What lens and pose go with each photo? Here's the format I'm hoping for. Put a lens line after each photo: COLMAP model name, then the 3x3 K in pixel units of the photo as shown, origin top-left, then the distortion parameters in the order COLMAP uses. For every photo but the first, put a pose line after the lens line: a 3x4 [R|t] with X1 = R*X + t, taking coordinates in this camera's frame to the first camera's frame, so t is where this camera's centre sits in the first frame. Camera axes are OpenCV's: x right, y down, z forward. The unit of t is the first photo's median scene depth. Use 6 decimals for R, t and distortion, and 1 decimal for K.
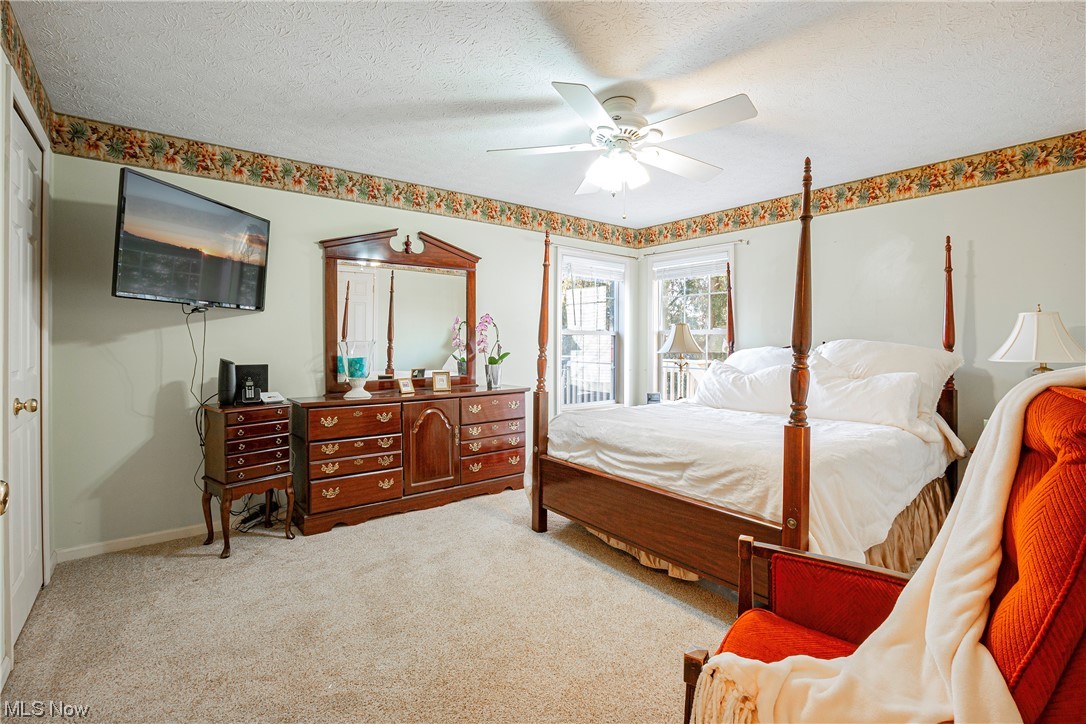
lens RADIAL K [[499.6, 0, 542.6], [0, 499.6, 342.4], [0, 0, 1]] dist [-0.015275, 0.000721]
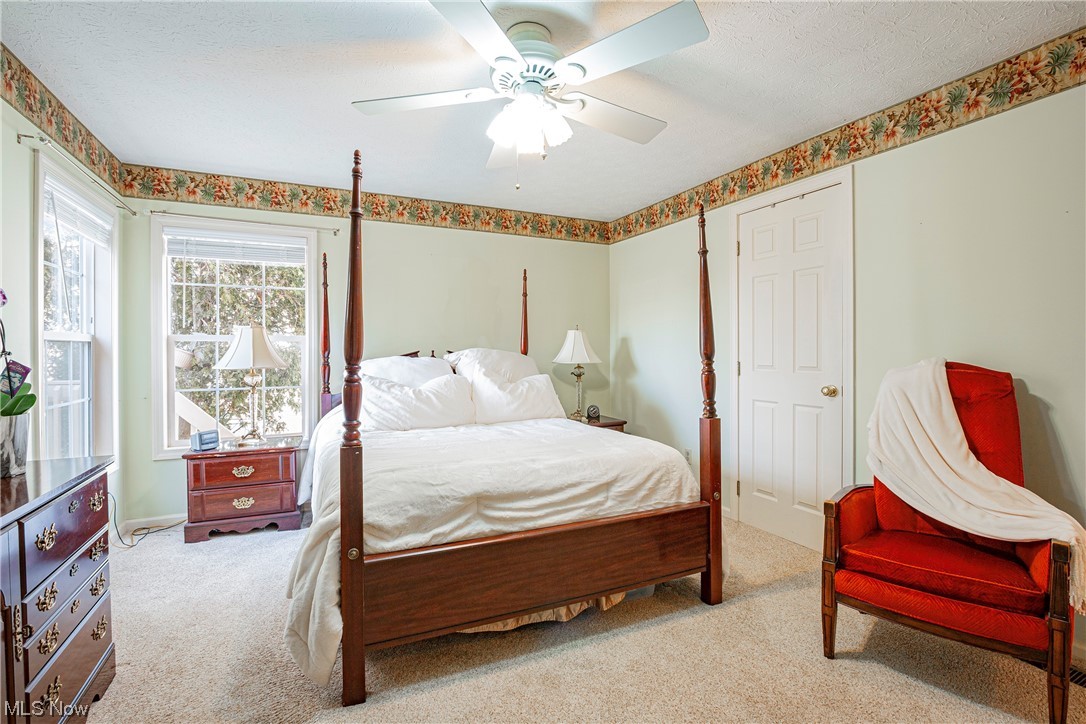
lens RADIAL K [[508.5, 0, 546.0], [0, 508.5, 346.3], [0, 0, 1]] dist [-0.015593, -0.000061]
pose [[0.223114, 0.000511, 0.974792, -0.554541], [0.004346, 0.999989, -0.001519, -0.010003], [-0.974783, 0.004575, 0.223109, 0.742101]]
